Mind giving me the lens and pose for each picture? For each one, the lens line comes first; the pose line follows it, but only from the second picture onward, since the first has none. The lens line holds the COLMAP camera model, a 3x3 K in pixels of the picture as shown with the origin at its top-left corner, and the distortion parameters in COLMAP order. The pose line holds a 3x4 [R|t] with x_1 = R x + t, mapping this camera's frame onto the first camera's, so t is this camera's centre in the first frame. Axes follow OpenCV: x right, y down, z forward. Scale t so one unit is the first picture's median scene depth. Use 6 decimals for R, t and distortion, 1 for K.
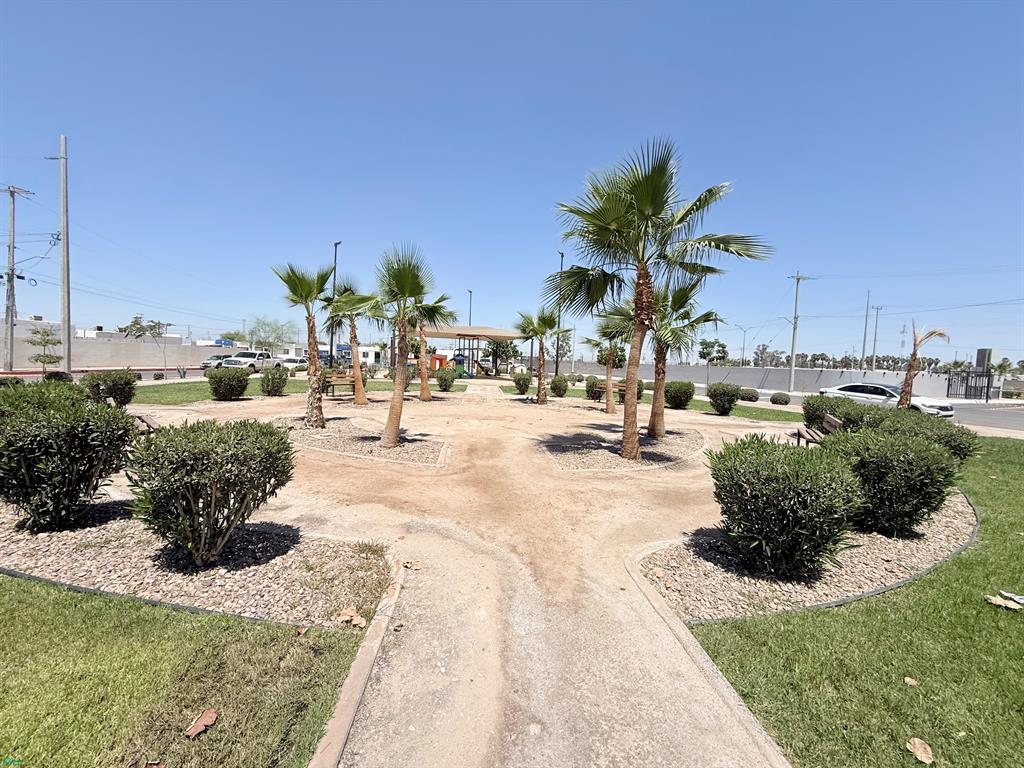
lens RADIAL K [[408.6, 0, 507.1], [0, 408.6, 382.3], [0, 0, 1]] dist [0.001604, 0.000287]
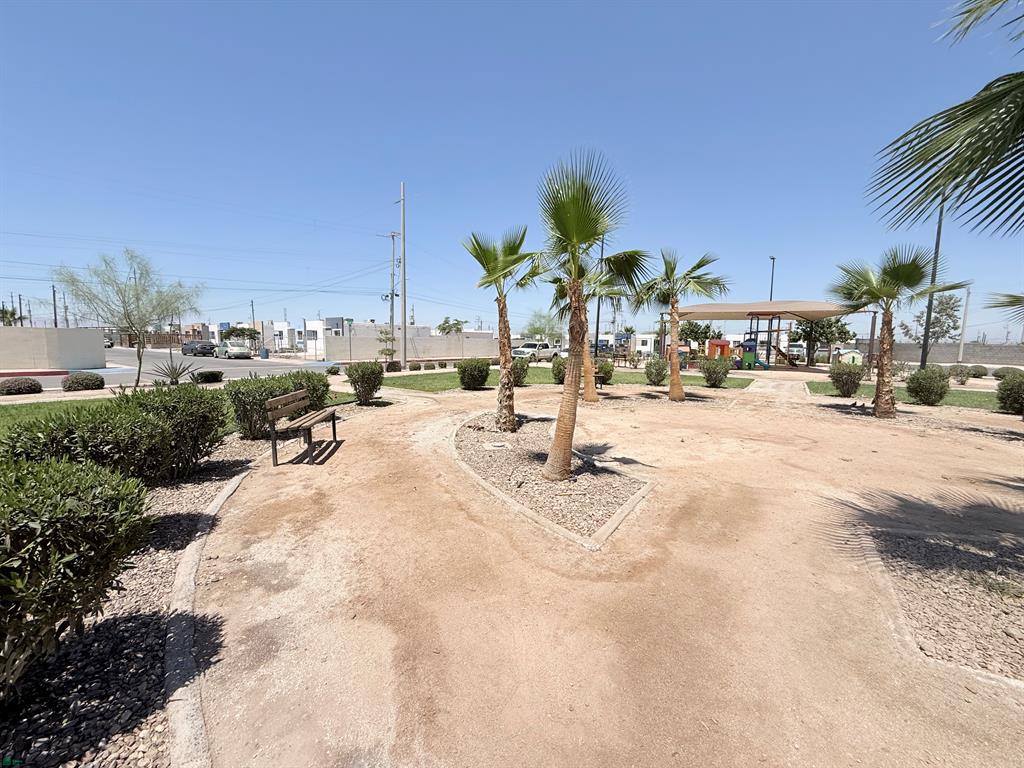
lens RADIAL K [[408.6, 0, 507.1], [0, 408.6, 382.3], [0, 0, 1]] dist [0.001604, 0.000287]
pose [[0.780944, 0.033039, -0.623727, 0.020243], [-0.015345, 0.999313, 0.033721, -0.006484], [0.624413, -0.016763, 0.780914, 0.147750]]
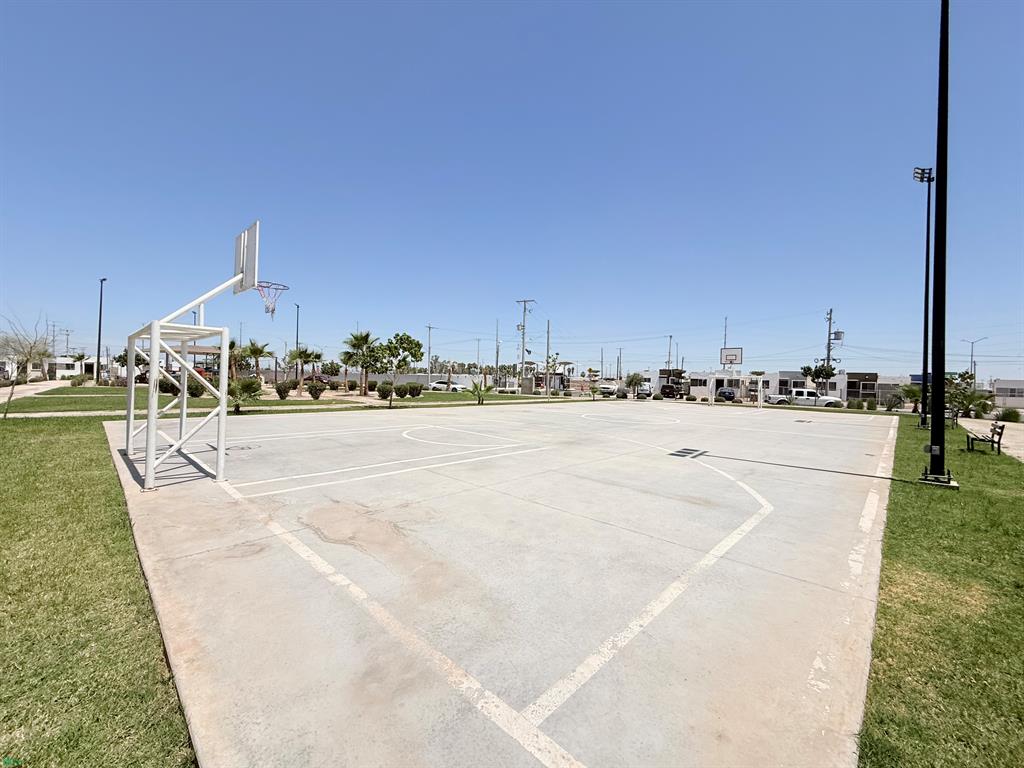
lens RADIAL K [[408.6, 0, 507.1], [0, 408.6, 382.3], [0, 0, 1]] dist [0.001604, 0.000287]
pose [[0.751420, -0.024734, 0.659360, -0.218871], [0.037031, 0.999303, -0.004715, 0.017126], [-0.658784, 0.027960, 0.751812, -0.512052]]
